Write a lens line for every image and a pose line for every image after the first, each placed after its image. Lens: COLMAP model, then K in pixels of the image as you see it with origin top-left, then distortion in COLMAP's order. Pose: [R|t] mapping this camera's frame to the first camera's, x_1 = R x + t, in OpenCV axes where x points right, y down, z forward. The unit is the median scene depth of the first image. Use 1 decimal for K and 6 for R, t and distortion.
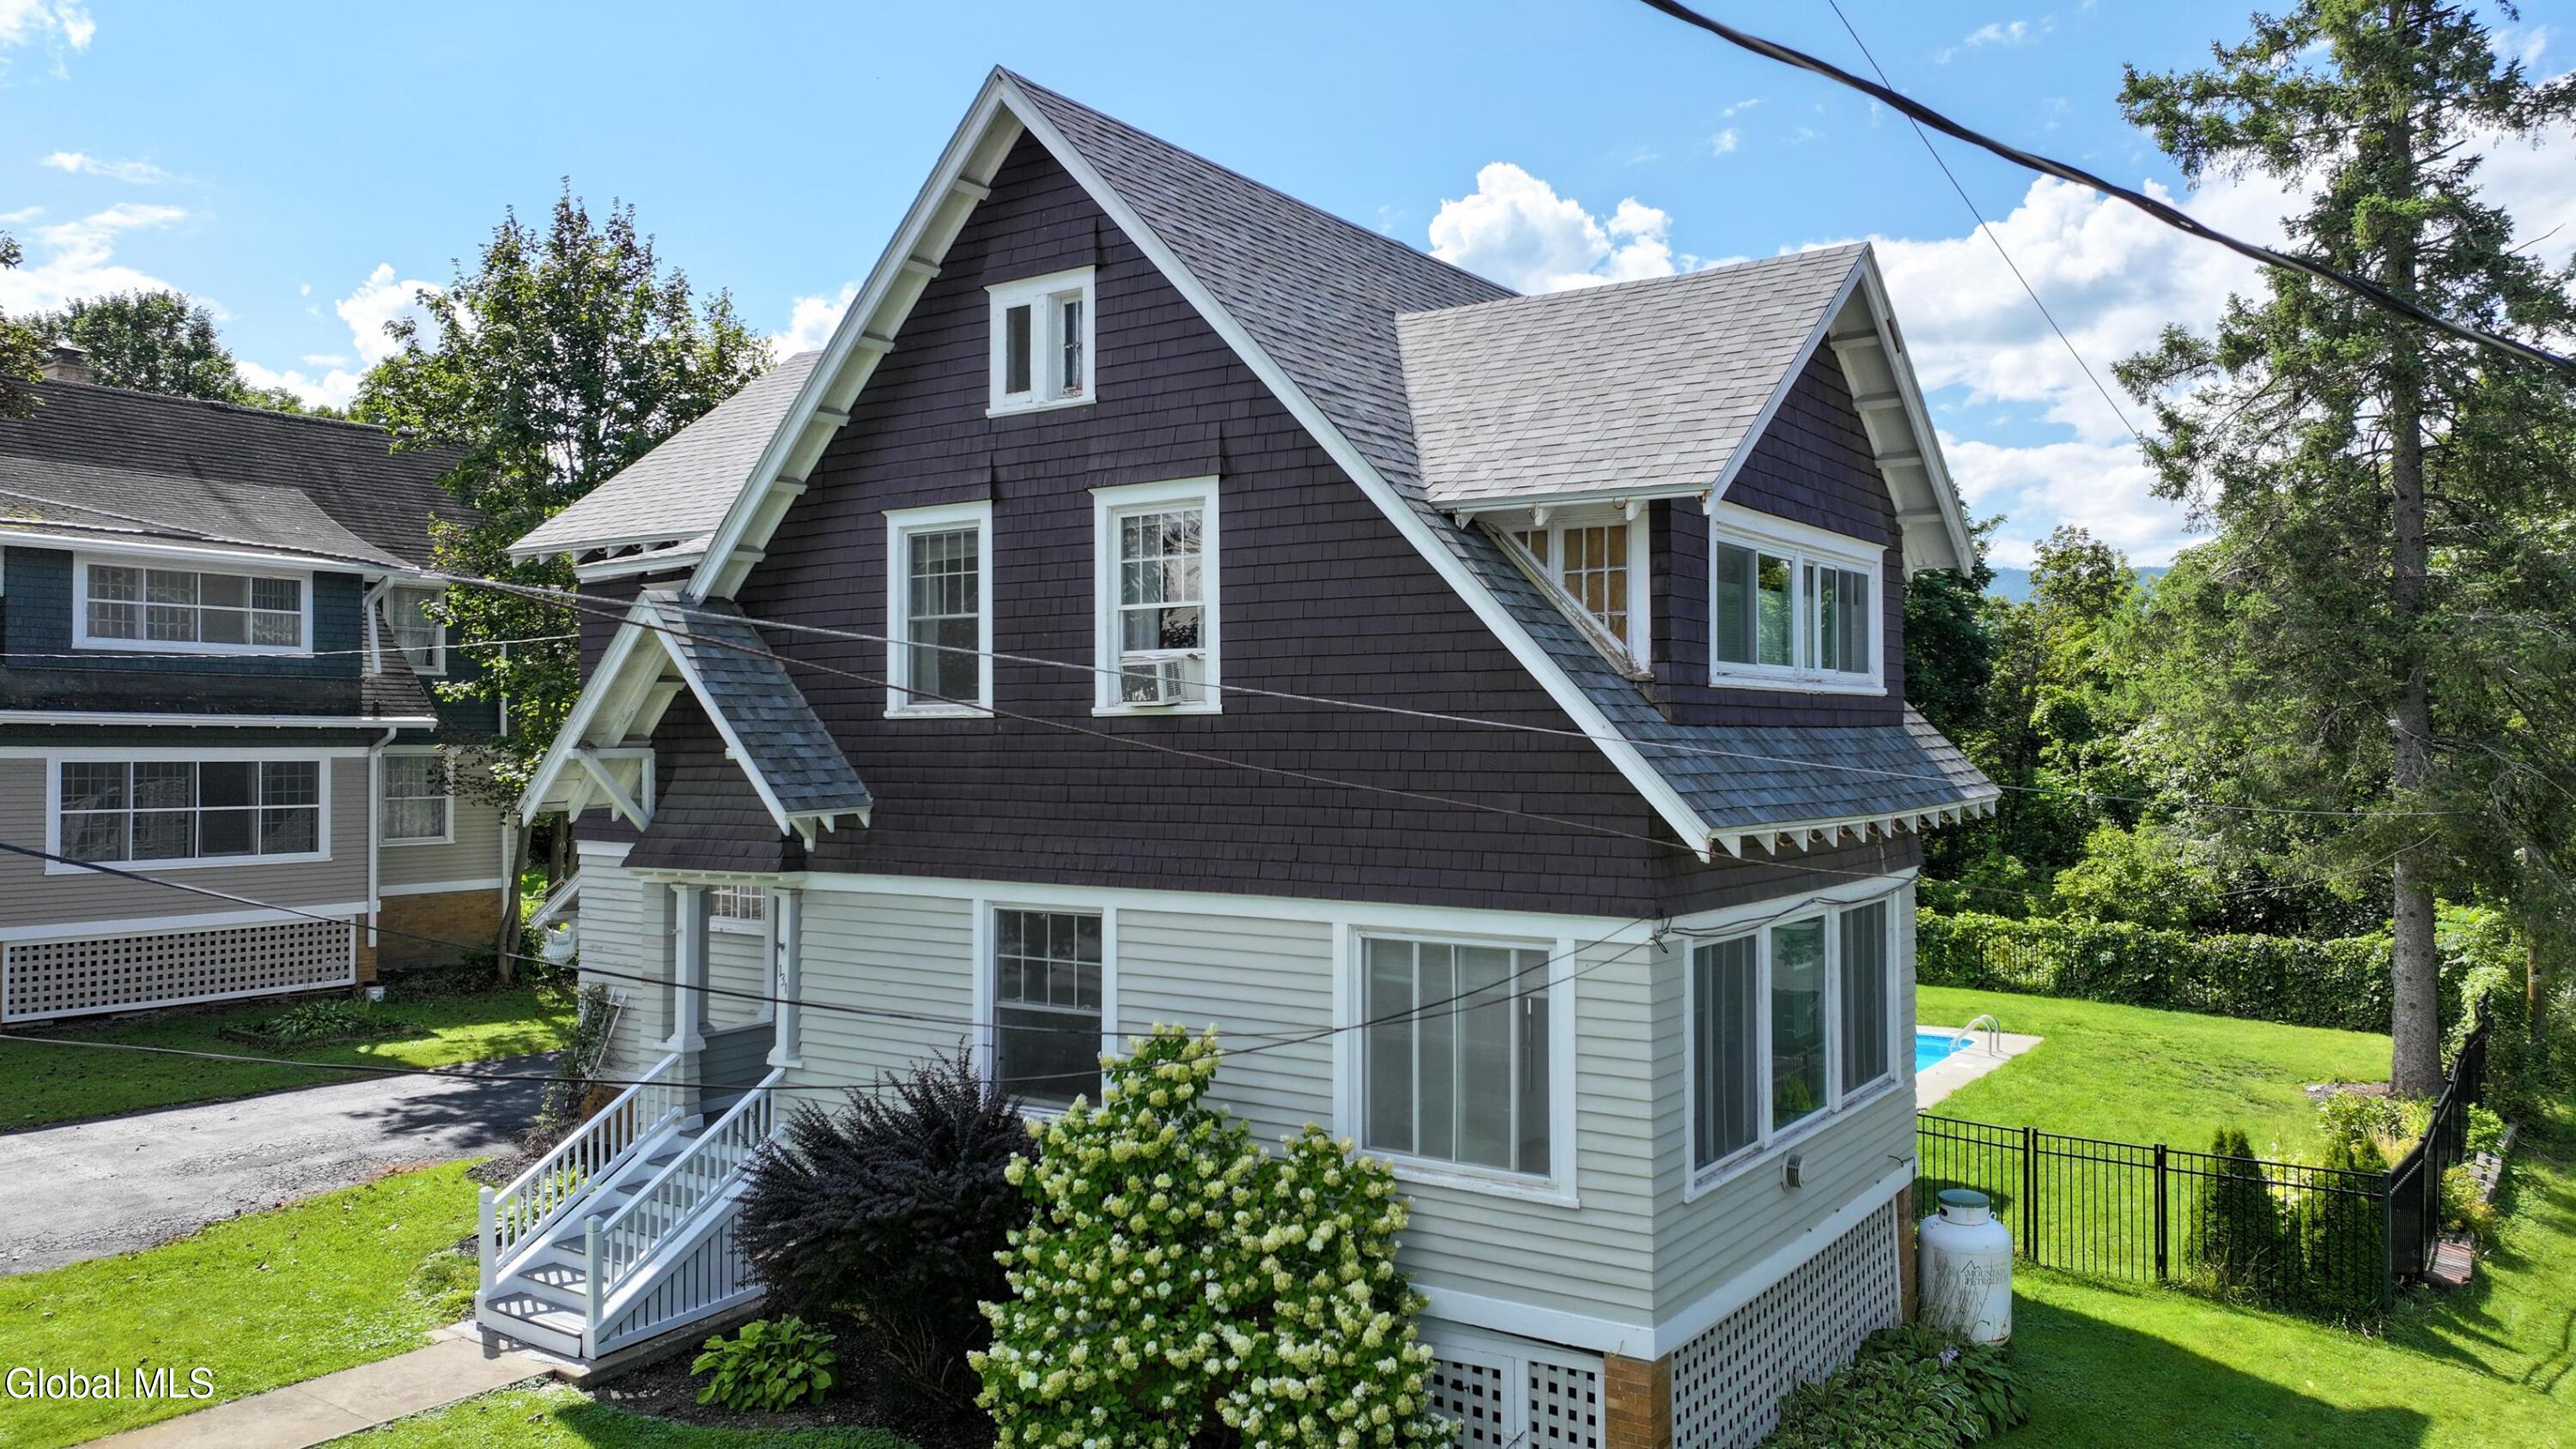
lens RADIAL K [[1807.9, 0, 1295.0], [0, 1807.9, 730.3], [0, 0, 1]] dist [0.017969, -0.009200]
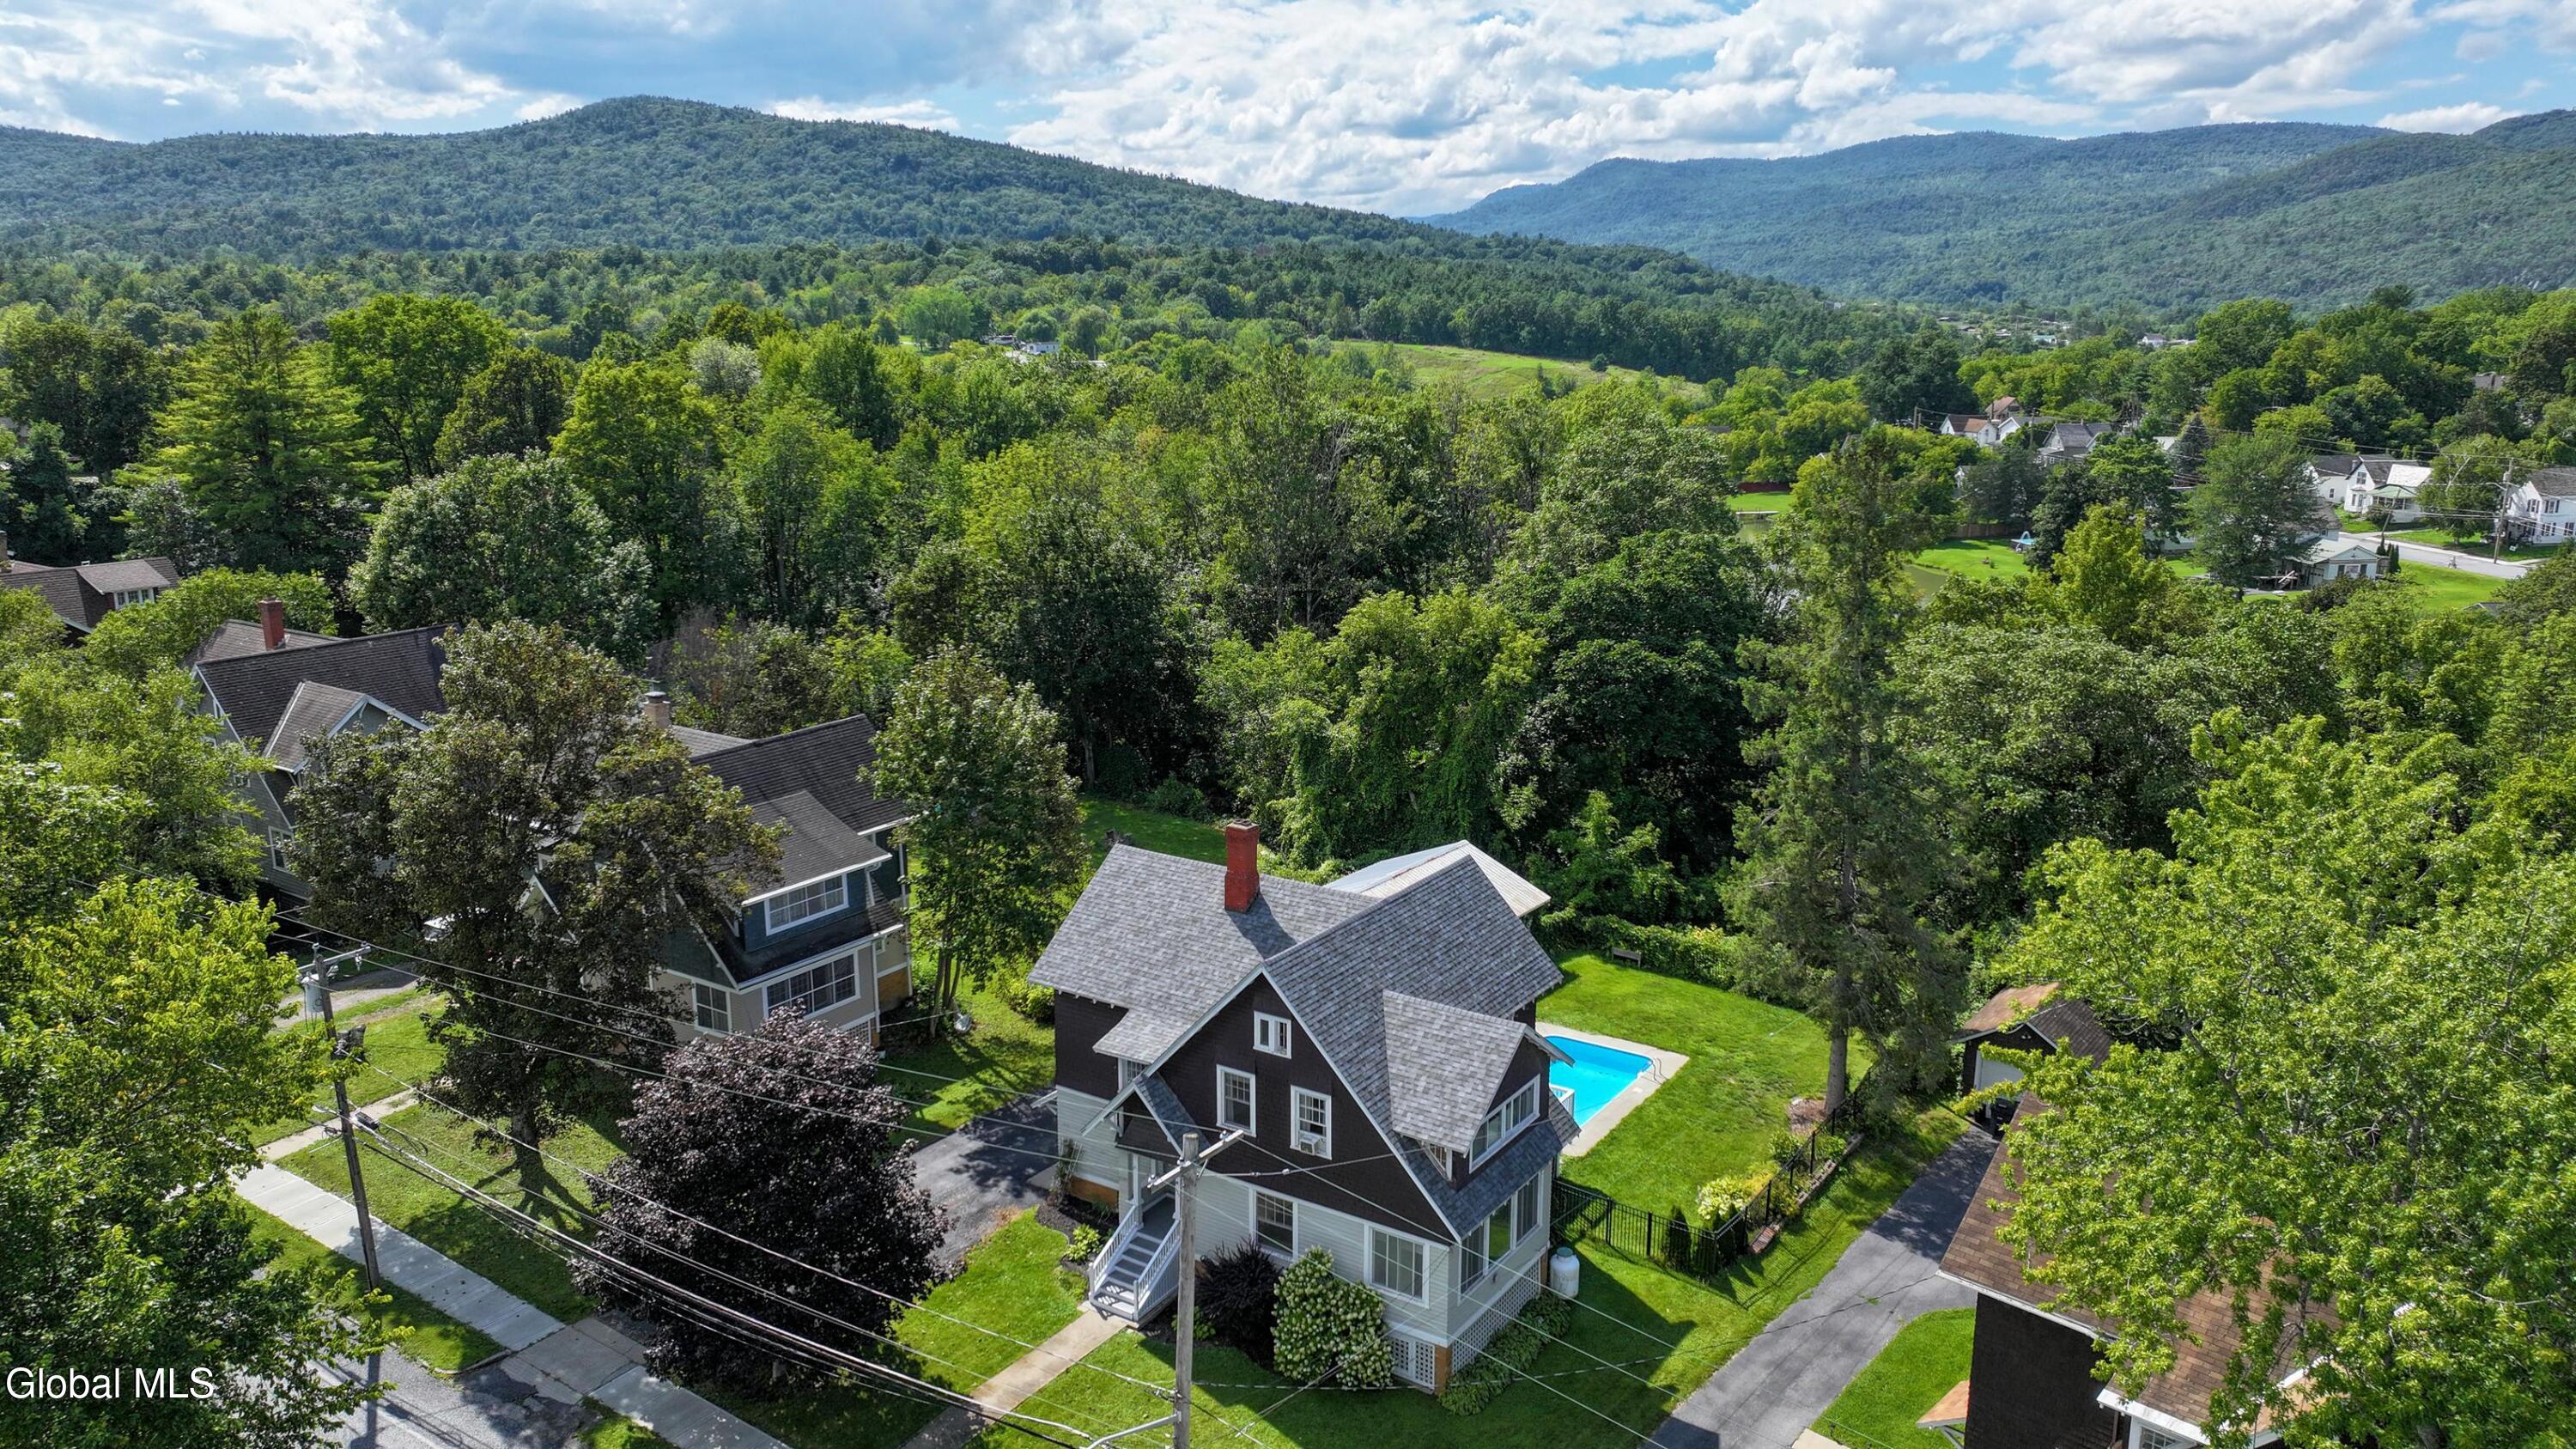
lens RADIAL K [[1807.9, 0, 1282.0], [0, 1807.9, 726.1], [0, 0, 1]] dist [0.017969, -0.009200]
pose [[0.999912, -0.004585, 0.012456, -0.165061], [0.001678, 0.974578, 0.224043, -1.506032], [-0.013167, -0.224002, 0.974500, -2.058304]]
